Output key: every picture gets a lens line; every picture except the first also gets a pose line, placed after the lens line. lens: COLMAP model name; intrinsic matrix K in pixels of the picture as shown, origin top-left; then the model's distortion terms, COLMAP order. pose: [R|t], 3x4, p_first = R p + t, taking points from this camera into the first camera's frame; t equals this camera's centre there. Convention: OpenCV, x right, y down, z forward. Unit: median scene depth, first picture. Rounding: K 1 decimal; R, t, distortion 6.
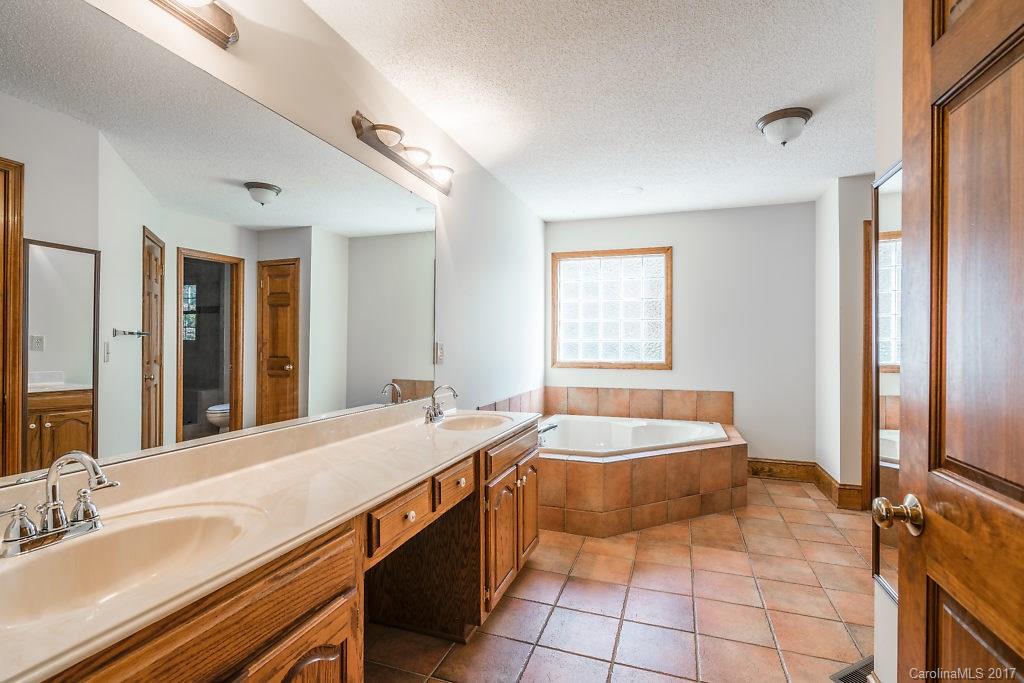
lens RADIAL K [[464.1, 0, 511.2], [0, 464.1, 344.6], [0, 0, 1]] dist [-0.000516, -0.000089]
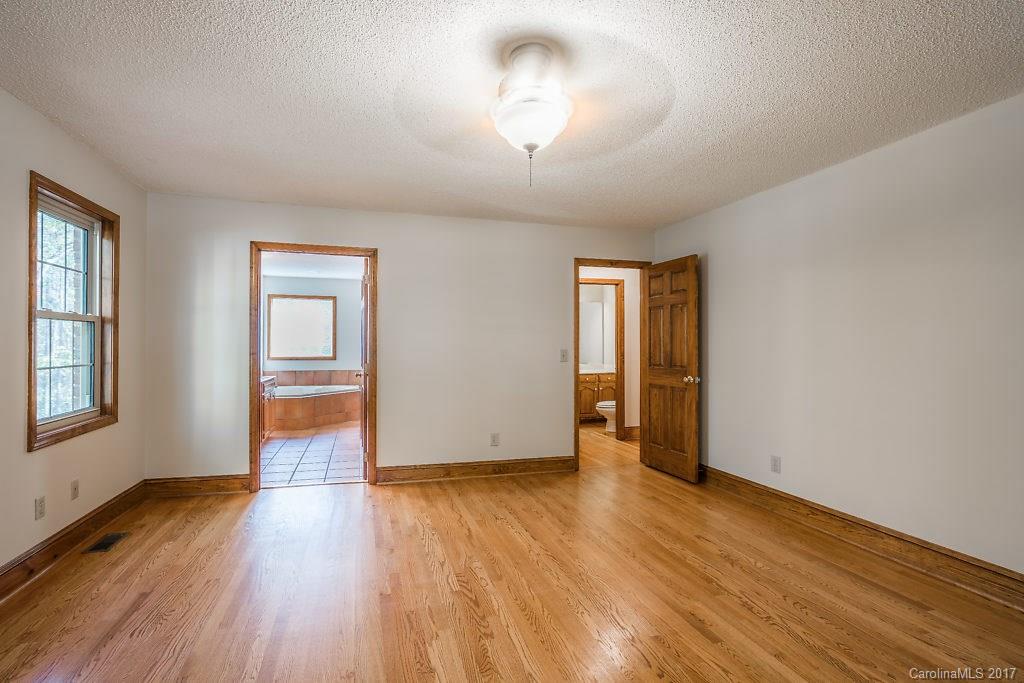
lens RADIAL K [[563.7, 0, 510.5], [0, 563.7, 345.6], [0, 0, 1]] dist [-0.001150, -0.000058]
pose [[0.829685, 0.003586, 0.558220, -0.354009], [-0.002316, 0.999993, -0.002982, -0.000824], [-0.558227, 0.001182, 0.829687, -1.329817]]
